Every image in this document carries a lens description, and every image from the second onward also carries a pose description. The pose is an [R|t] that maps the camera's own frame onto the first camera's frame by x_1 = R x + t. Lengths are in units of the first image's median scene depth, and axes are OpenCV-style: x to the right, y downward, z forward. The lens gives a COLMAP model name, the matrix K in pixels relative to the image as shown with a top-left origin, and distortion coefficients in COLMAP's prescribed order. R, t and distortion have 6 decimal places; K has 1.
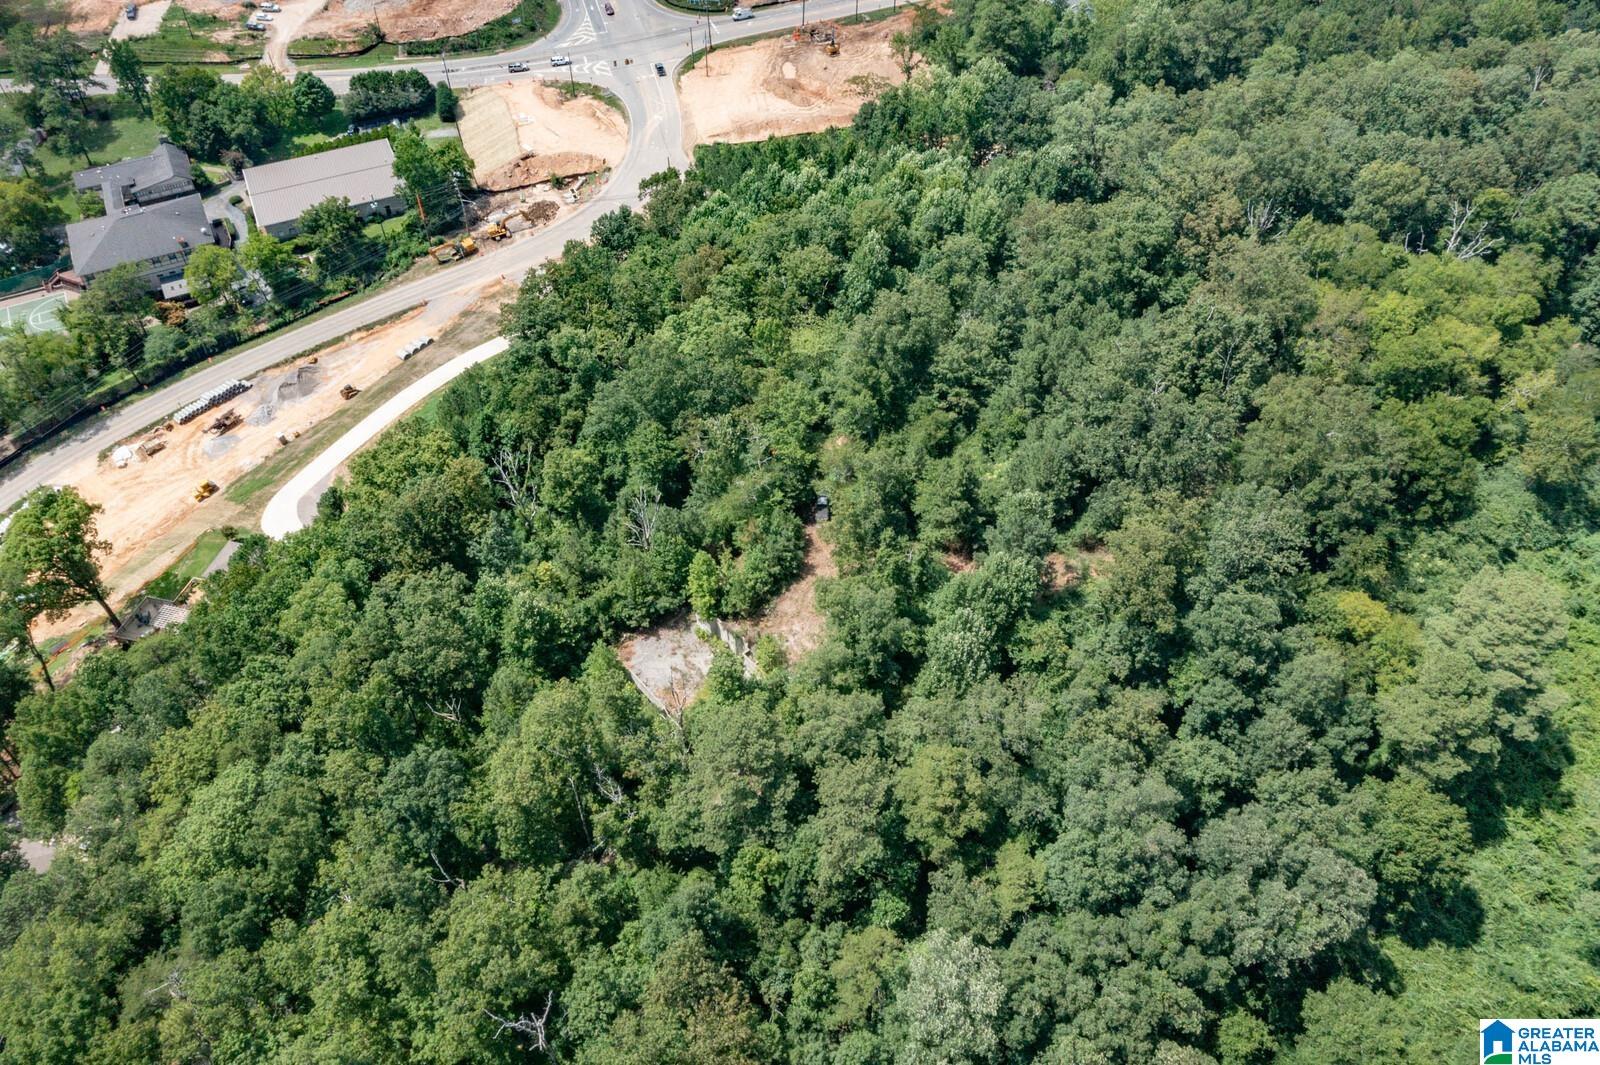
lens RADIAL K [[1275.2, 0, 800.0], [0, 1275.2, 532.5], [0, 0, 1]] dist [0.009432, -0.001471]
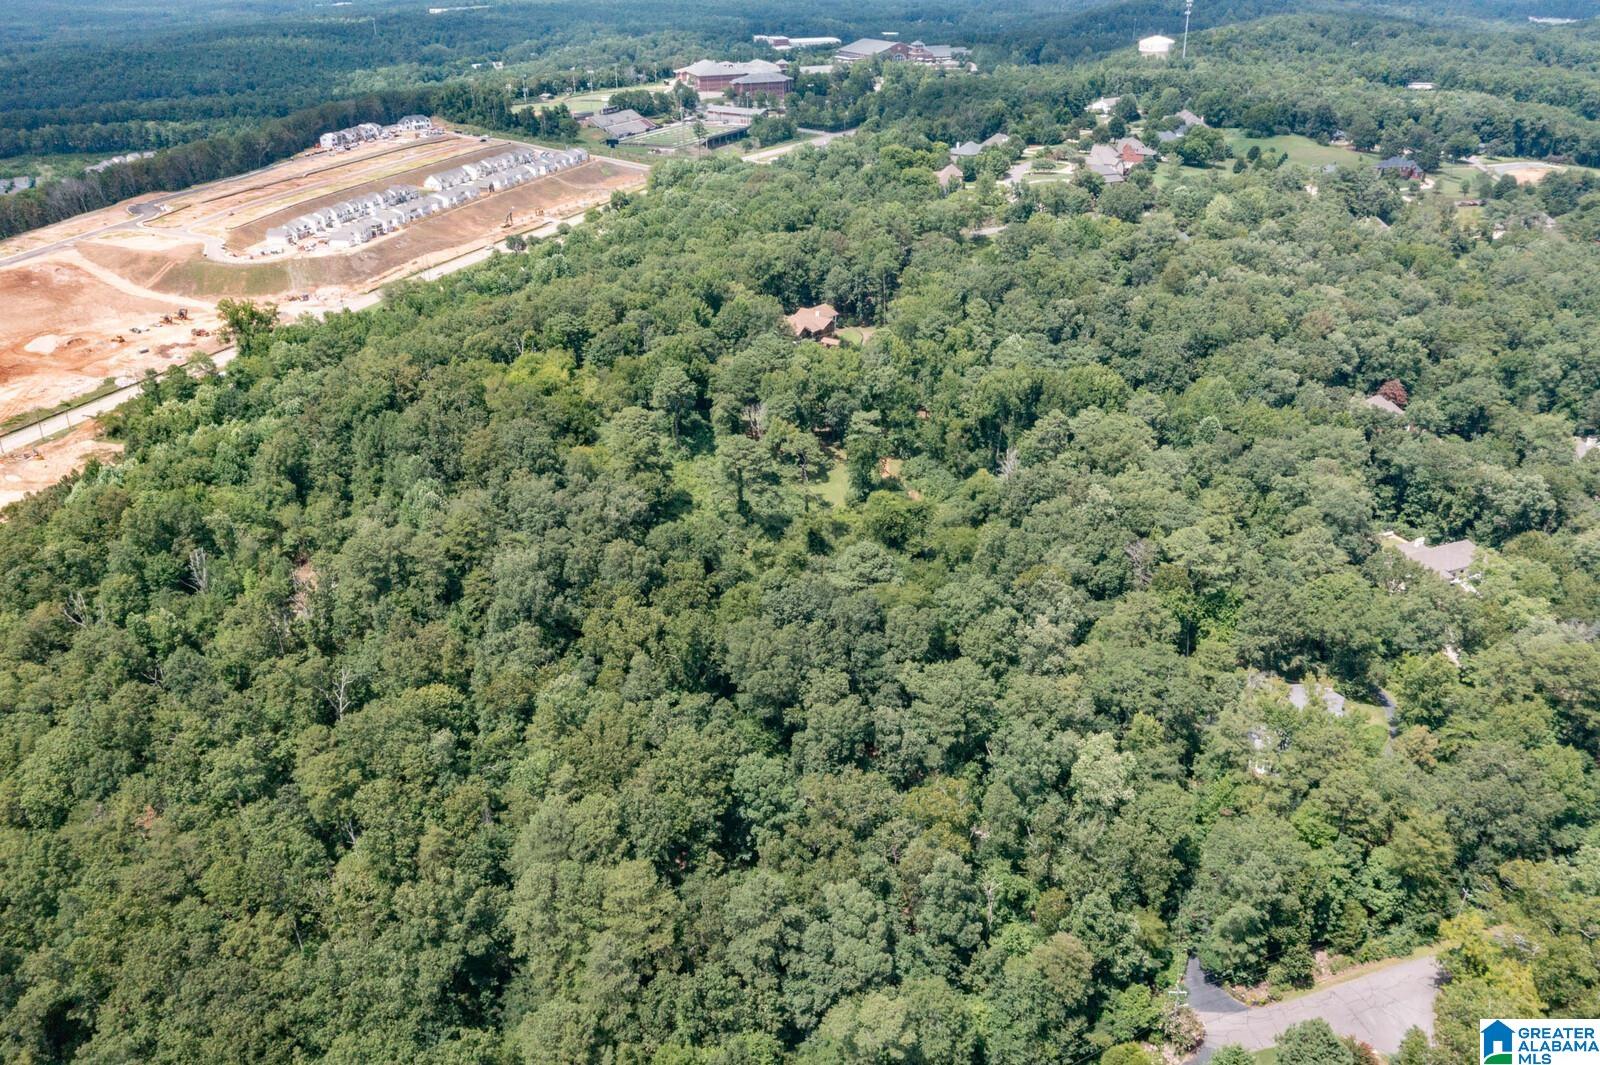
lens RADIAL K [[1275.2, 0, 800.0], [0, 1275.2, 532.5], [0, 0, 1]] dist [0.009432, -0.001471]
pose [[0.680966, -0.308305, 0.664254, -0.415335], [0.537236, 0.826726, -0.167037, 0.390679], [-0.497657, 0.470607, 0.728605, -0.364914]]
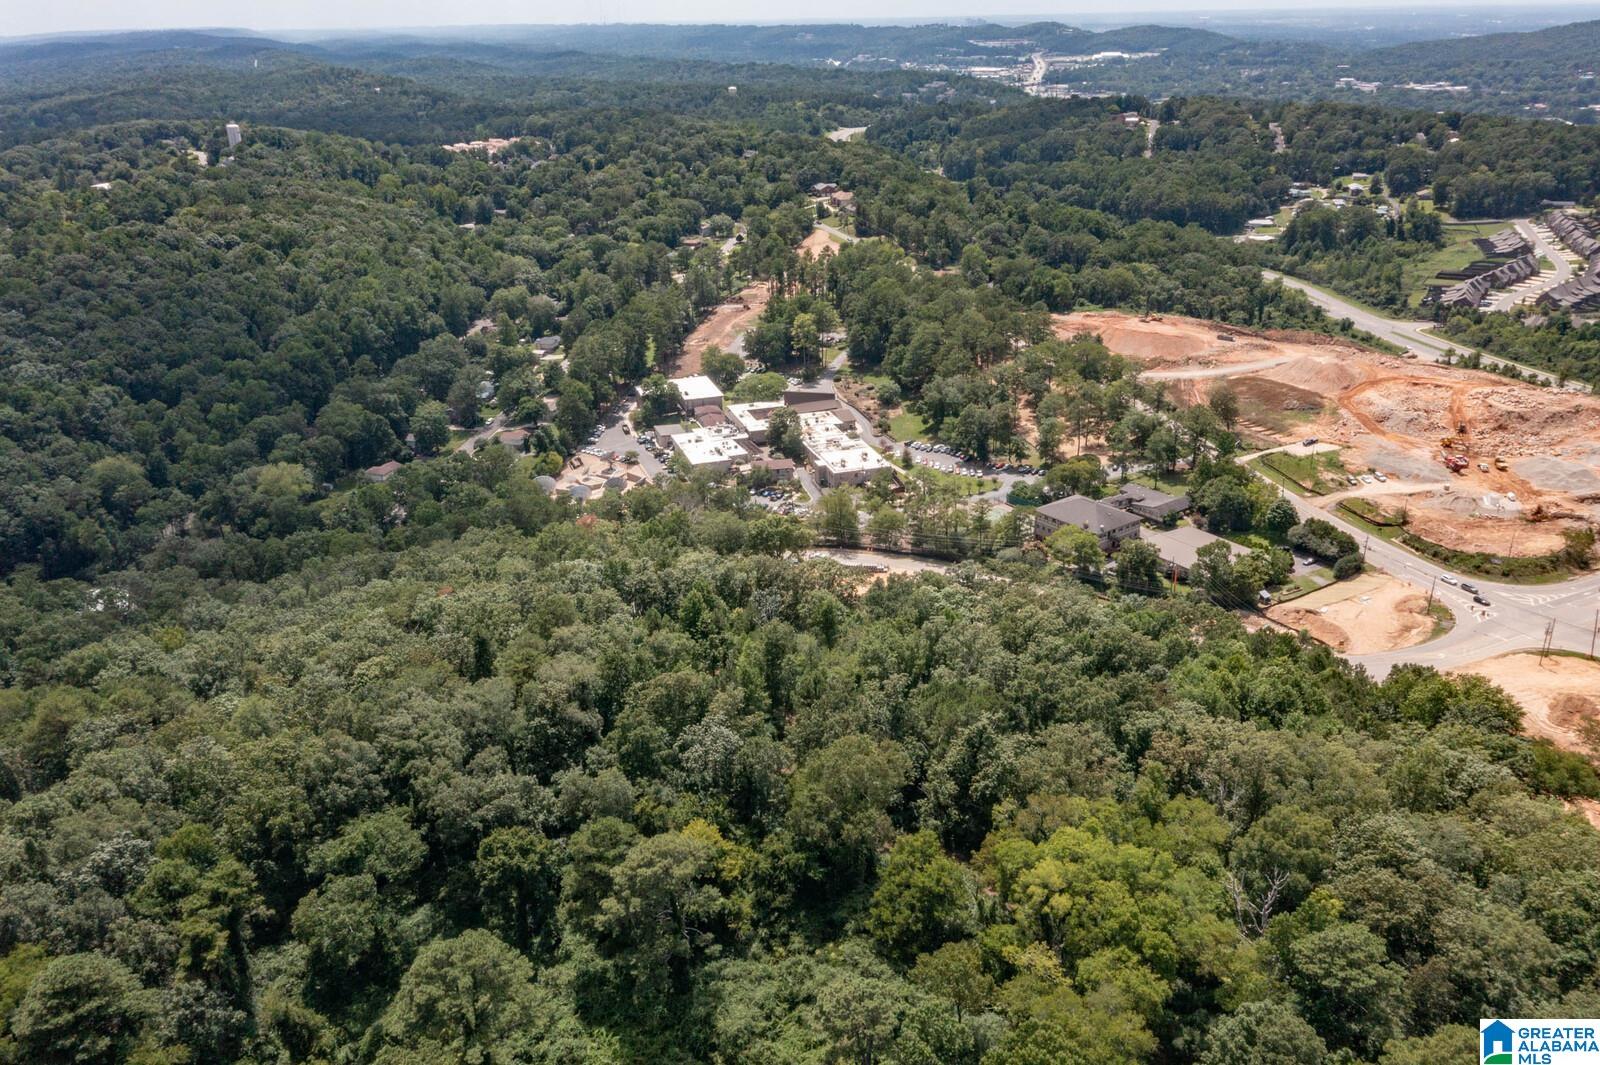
lens RADIAL K [[1282.0, 0, 799.8], [0, 1282.0, 526.2], [0, 0, 1]] dist [0.005535, 0.004319]
pose [[0.182132, 0.377619, -0.907872, 0.805023], [-0.698186, 0.699808, 0.151011, -0.229330], [0.692361, 0.606360, 0.391105, 0.214359]]
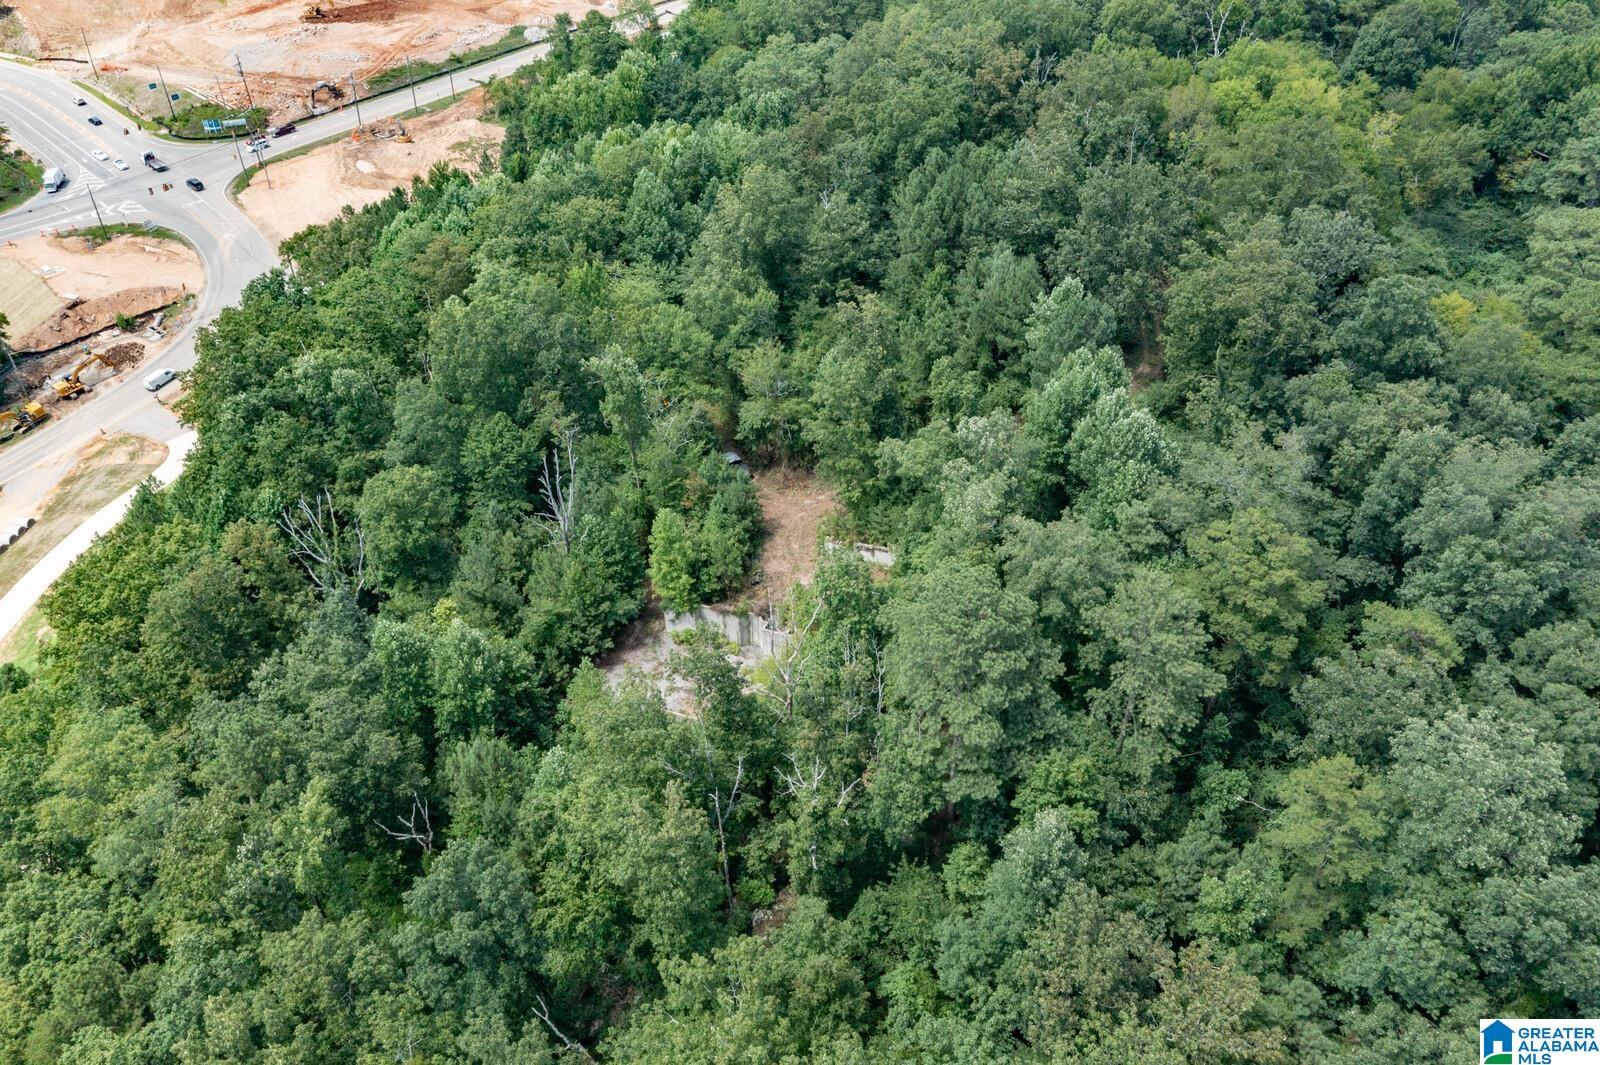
lens RADIAL K [[1282.0, 0, 799.8], [0, 1282.0, 526.2], [0, 0, 1]] dist [0.005535, 0.004319]
pose [[0.885664, -0.282639, 0.368395, -0.168310], [0.343840, 0.932412, -0.111270, 0.078480], [-0.312047, 0.225217, 0.922987, 0.194083]]
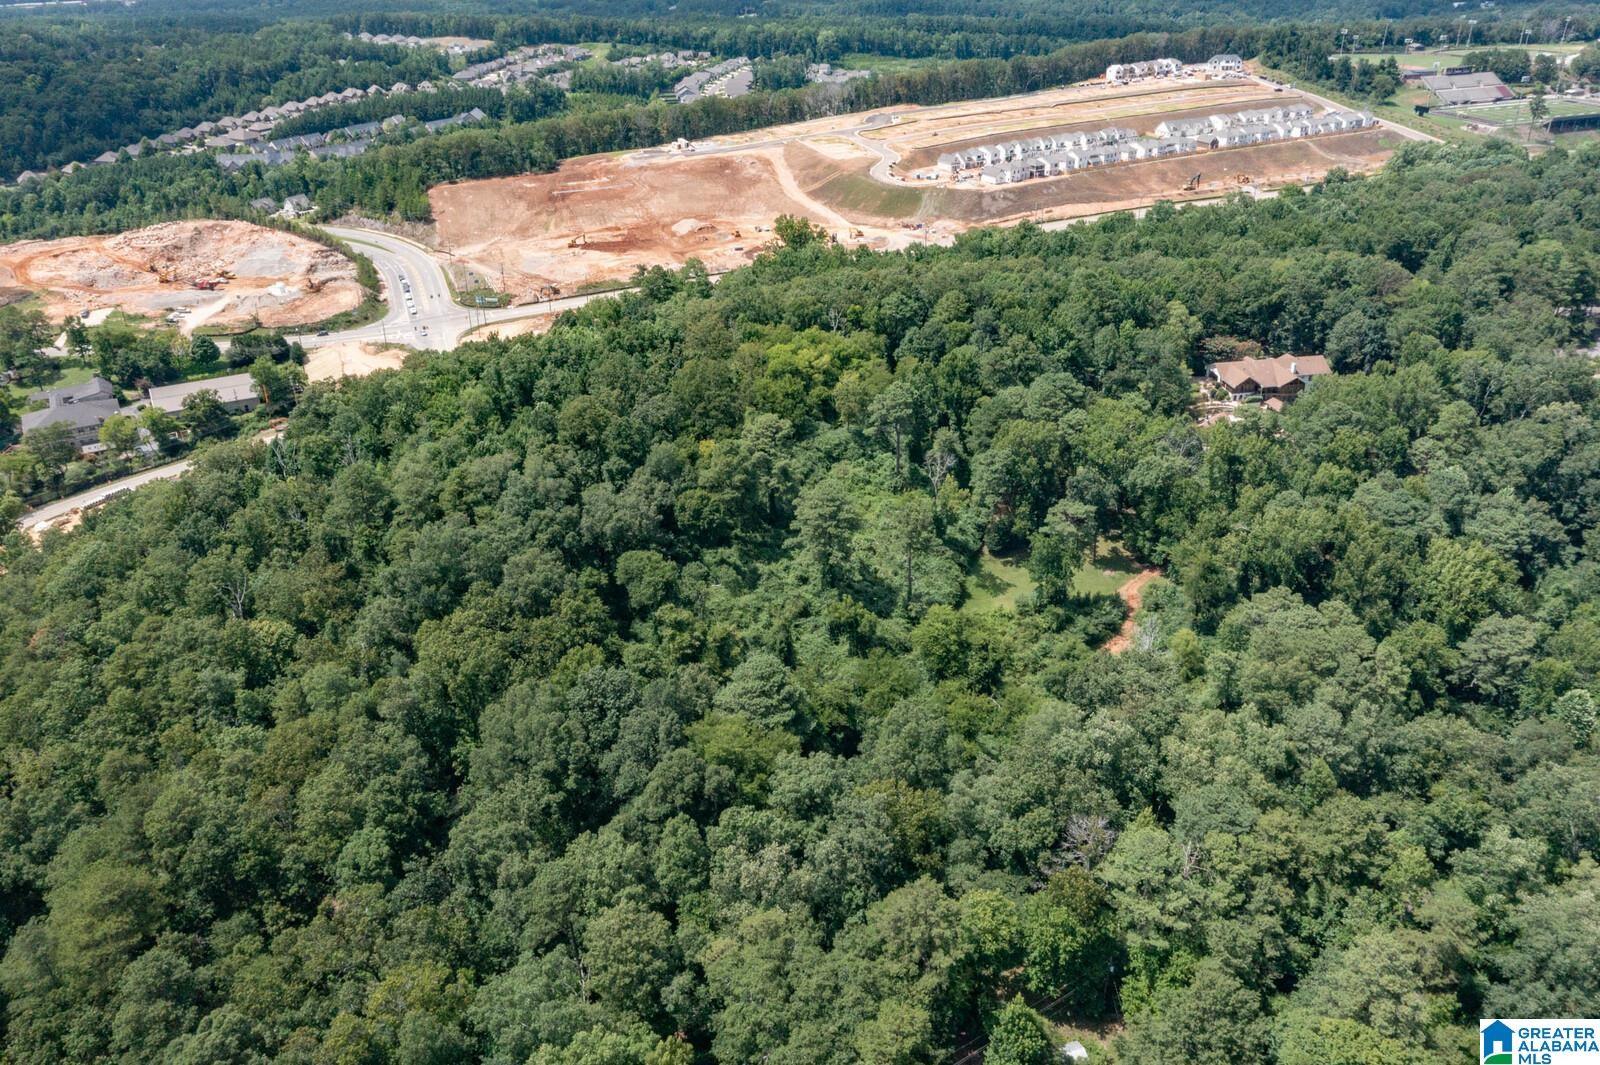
lens RADIAL K [[1282.0, 0, 799.8], [0, 1282.0, 526.2], [0, 0, 1]] dist [0.005535, 0.004319]
pose [[0.997622, -0.028467, 0.062762, 0.242307], [0.047822, 0.941705, -0.333023, 0.443813], [-0.049623, 0.335232, 0.940828, -0.425233]]
